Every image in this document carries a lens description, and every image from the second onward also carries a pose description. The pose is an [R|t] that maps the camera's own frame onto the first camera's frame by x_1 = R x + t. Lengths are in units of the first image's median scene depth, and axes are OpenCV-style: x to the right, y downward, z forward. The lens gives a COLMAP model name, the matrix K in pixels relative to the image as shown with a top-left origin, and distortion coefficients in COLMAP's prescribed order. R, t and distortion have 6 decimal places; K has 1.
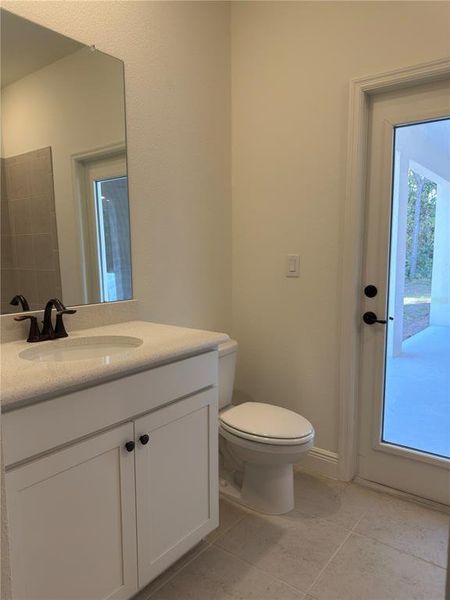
lens RADIAL K [[431.8, 0, 225.0], [0, 431.8, 300.0], [0, 0, 1]] dist [0.196997, -0.000076]
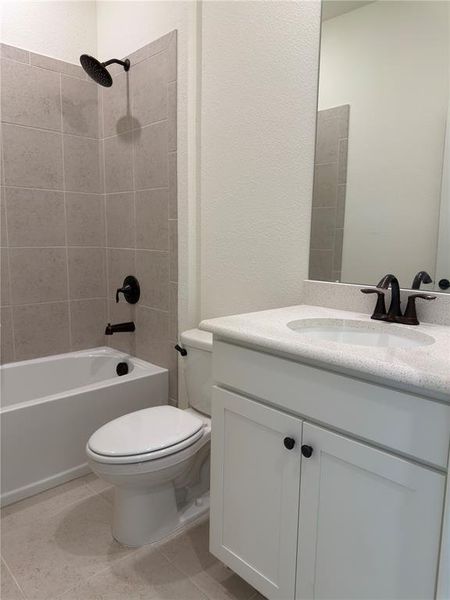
lens RADIAL K [[420.9, 0, 225.0], [0, 420.9, 300.0], [0, 0, 1]] dist [0.005546, -0.000049]
pose [[-0.140884, 0.141532, -0.979857, 0.478458], [-0.125867, 0.979137, 0.159525, -0.046453], [0.981992, 0.145806, -0.120130, 0.794826]]
